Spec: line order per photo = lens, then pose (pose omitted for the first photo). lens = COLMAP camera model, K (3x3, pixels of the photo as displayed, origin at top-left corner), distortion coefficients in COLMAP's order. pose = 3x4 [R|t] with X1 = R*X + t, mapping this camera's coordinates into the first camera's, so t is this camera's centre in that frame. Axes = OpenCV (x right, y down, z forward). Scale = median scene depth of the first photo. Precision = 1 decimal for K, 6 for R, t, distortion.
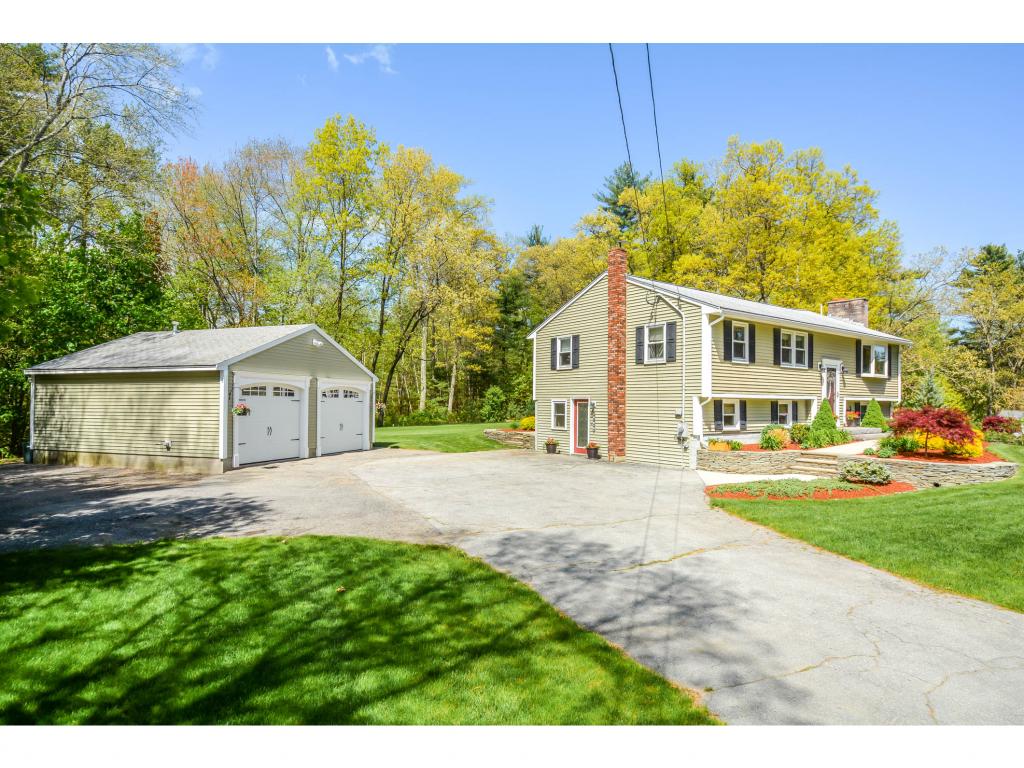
lens RADIAL K [[553.2, 0, 517.7], [0, 553.2, 387.0], [0, 0, 1]] dist [-0.017919, -0.003268]
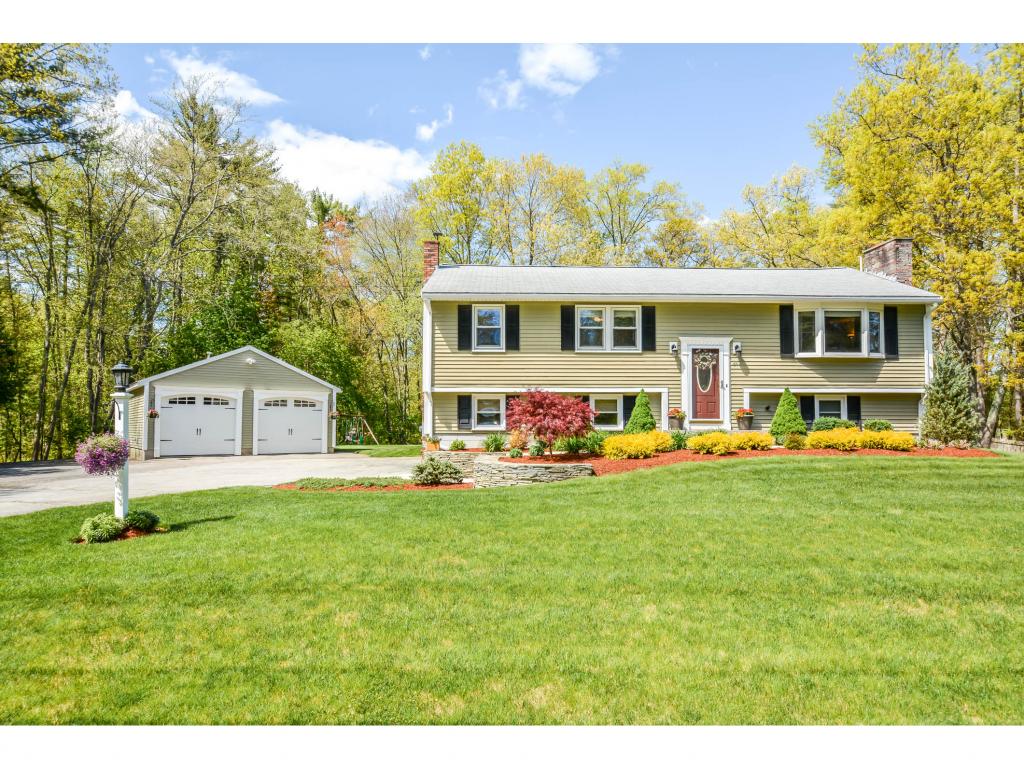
lens RADIAL K [[626.1, 0, 511.9], [0, 626.1, 389.7], [0, 0, 1]] dist [-0.022596, -0.000012]
pose [[0.831831, -0.039415, -0.553628, 0.882660], [0.020946, 0.998994, -0.039650, 0.050476], [0.554634, 0.021385, 0.831819, 0.188951]]
